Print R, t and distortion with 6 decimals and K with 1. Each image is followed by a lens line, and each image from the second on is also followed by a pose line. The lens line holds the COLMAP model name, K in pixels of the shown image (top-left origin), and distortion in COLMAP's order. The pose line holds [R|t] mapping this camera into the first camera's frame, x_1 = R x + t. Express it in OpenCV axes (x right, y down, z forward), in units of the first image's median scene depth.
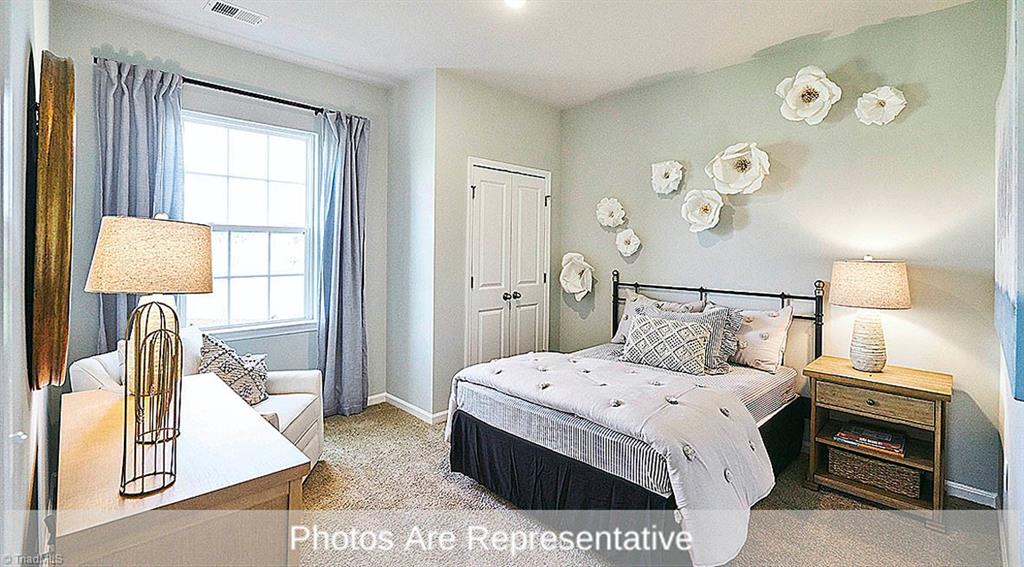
lens RADIAL K [[455.8, 0, 507.0], [0, 455.8, 242.0], [0, 0, 1]] dist [0.000329, 0.000291]
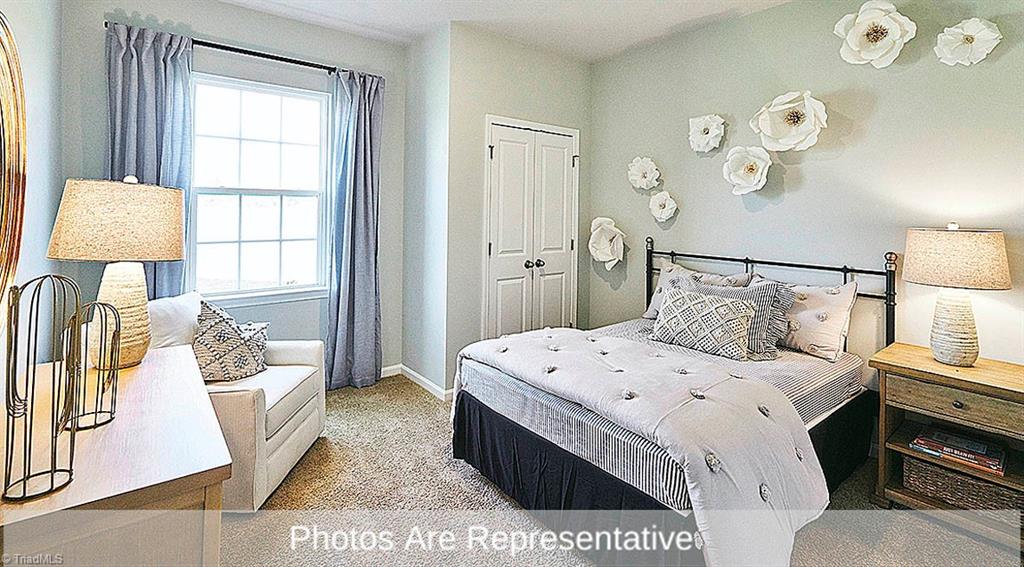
lens RADIAL K [[461.3, 0, 510.1], [0, 461.3, 198.4], [0, 0, 1]] dist [0.001849, -0.000125]
pose [[0.994456, -0.000625, -0.105151, 0.075270], [-0.000814, 0.999907, -0.013642, -0.002380], [0.105149, 0.013652, 0.994363, 0.076221]]
